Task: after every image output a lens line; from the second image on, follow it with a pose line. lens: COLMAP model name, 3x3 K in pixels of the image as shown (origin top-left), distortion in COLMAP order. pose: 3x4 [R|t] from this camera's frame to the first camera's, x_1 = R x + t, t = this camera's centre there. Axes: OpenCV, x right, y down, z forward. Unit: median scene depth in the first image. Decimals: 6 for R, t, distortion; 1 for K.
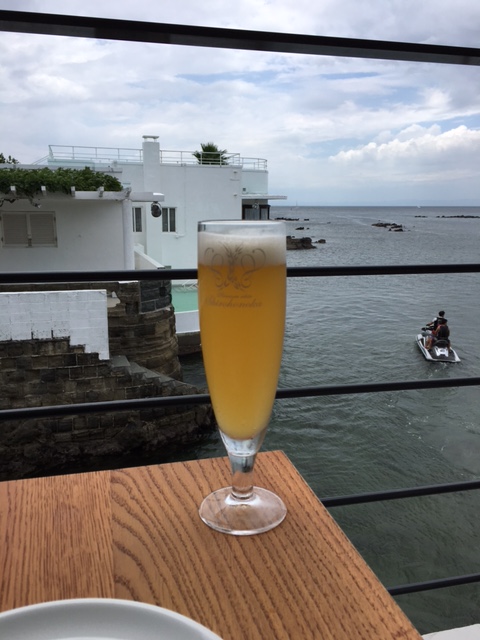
lens RADIAL K [[547.5, 0, 213.2], [0, 547.5, 320.1], [0, 0, 1]] dist [0.106075, -0.112350]
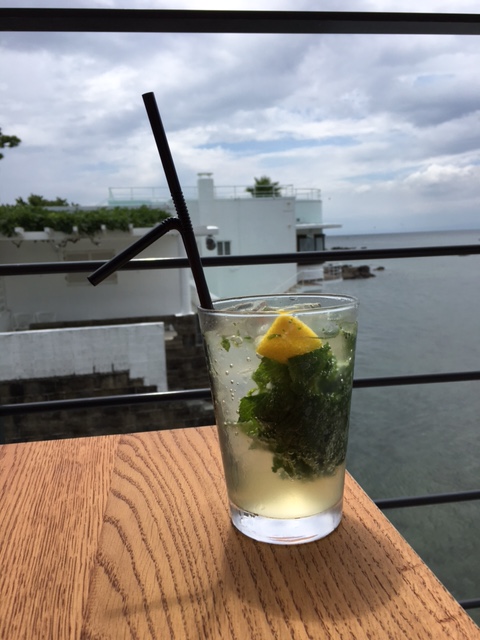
lens RADIAL K [[547.5, 0, 213.2], [0, 547.5, 320.1], [0, 0, 1]] dist [0.106075, -0.112350]
pose [[0.994396, -0.025306, -0.102650, 0.085073], [0.019214, 0.998019, -0.059912, 0.141009], [0.103962, 0.057604, 0.992912, 0.047919]]
